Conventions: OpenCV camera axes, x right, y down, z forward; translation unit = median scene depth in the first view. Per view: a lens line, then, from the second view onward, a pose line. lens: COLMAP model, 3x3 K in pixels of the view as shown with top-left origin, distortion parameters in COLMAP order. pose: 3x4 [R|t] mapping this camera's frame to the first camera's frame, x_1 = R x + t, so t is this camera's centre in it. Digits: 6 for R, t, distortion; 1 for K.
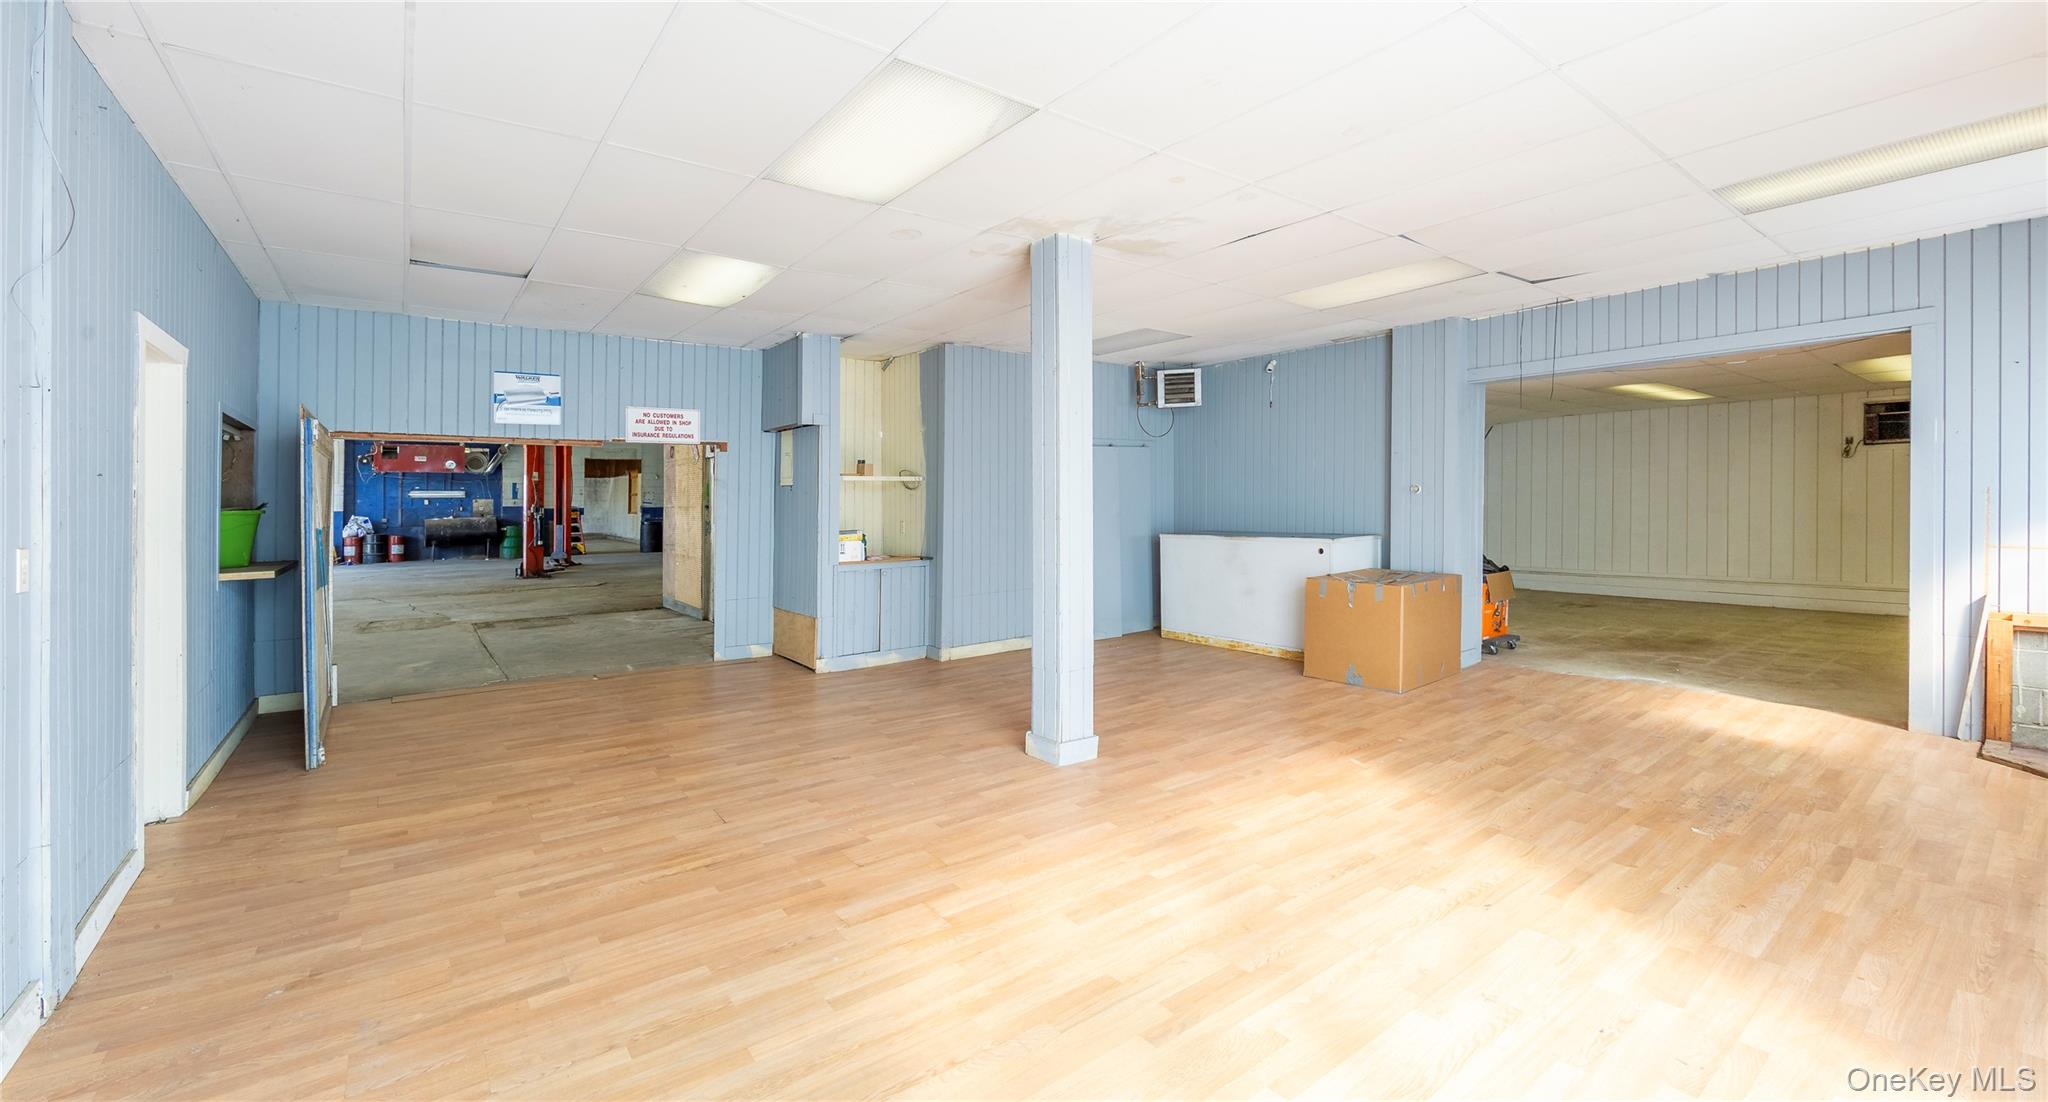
lens RADIAL K [[805.5, 0, 1028.2], [0, 805.5, 501.1], [0, 0, 1]] dist [-0.000373, -0.000037]
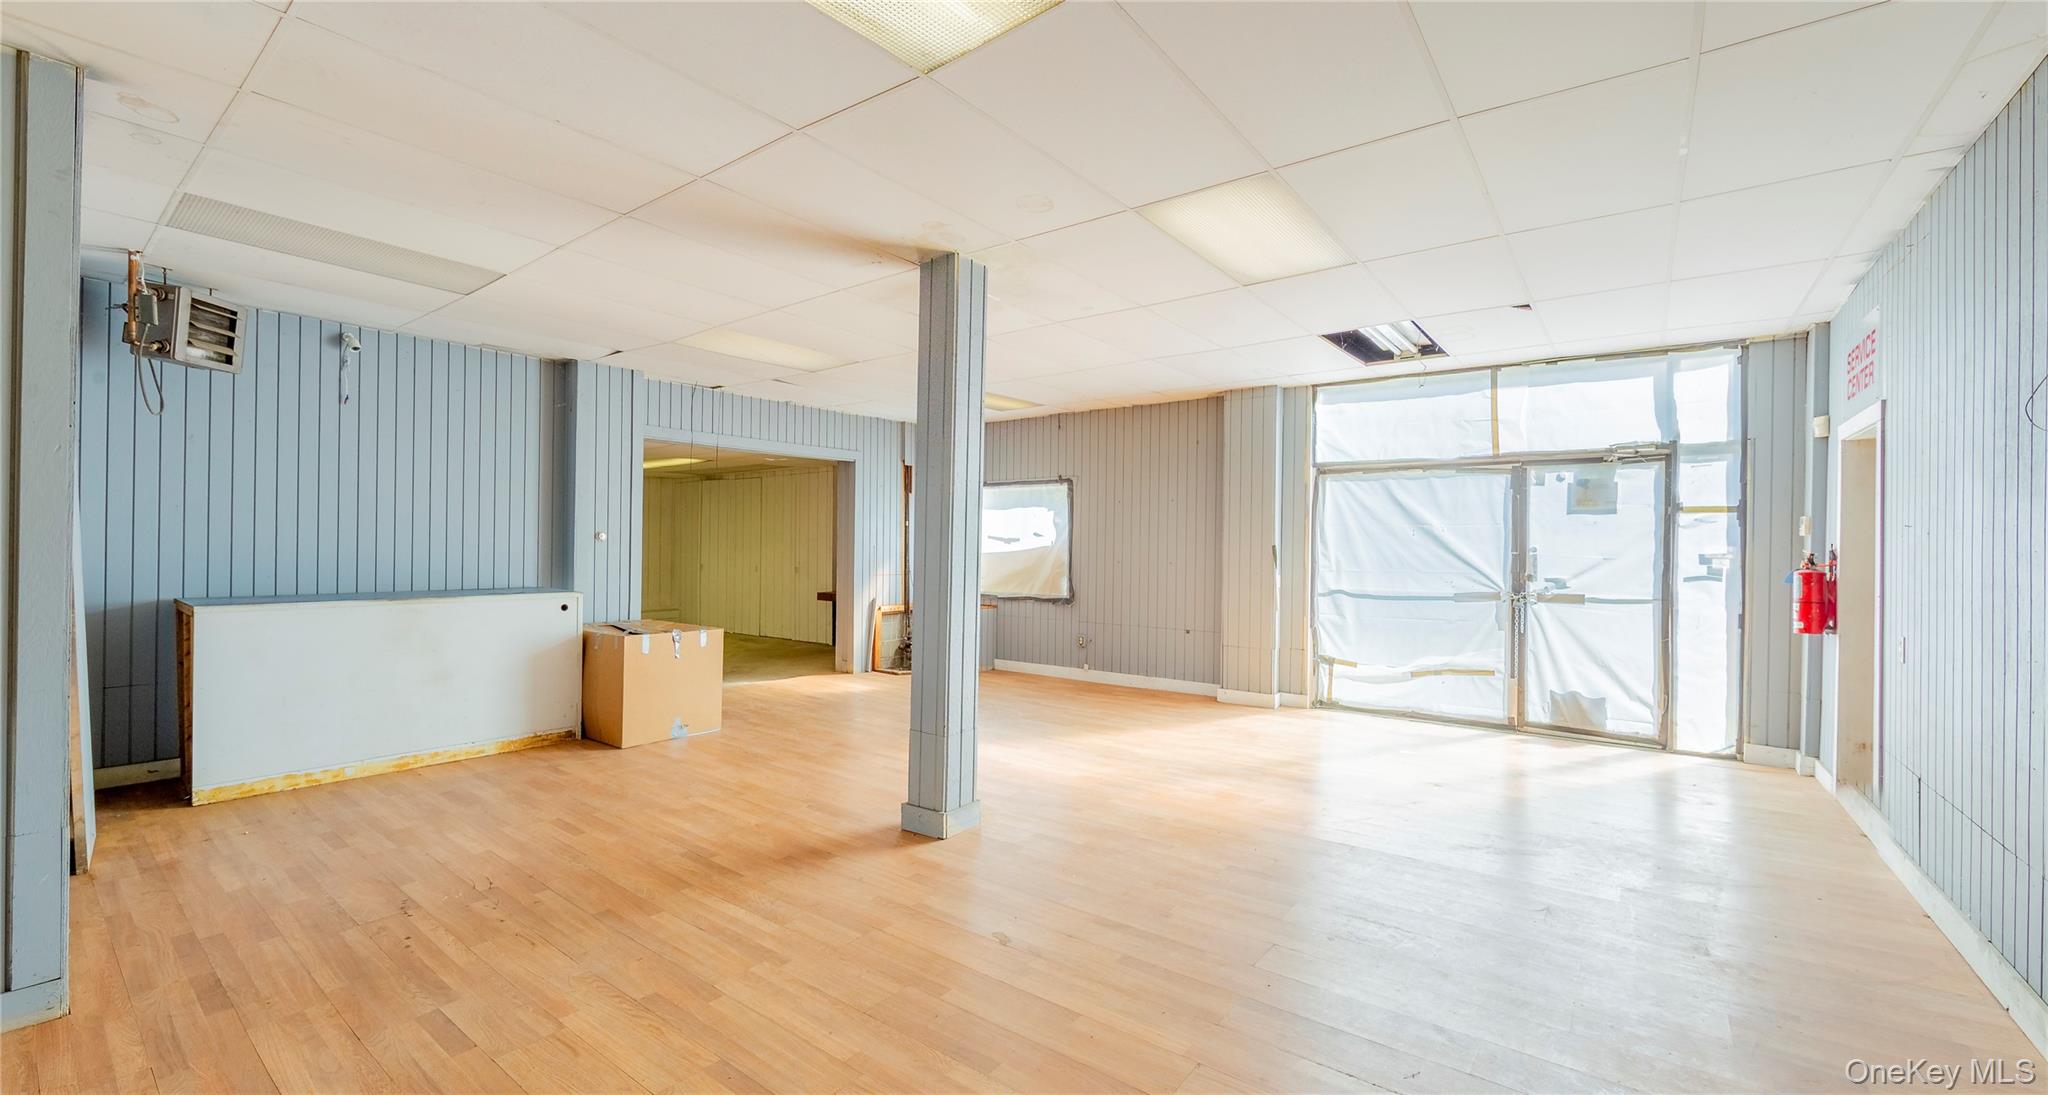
lens RADIAL K [[800.2, 0, 1024.0], [0, 800.2, 547.5], [0, 0, 1]] dist [-0.002320, -0.000053]
pose [[-0.253302, 0.011807, 0.967315, -1.084103], [-0.007038, 0.999877, -0.014048, 0.015401], [-0.967362, -0.010366, -0.253188, 1.439412]]
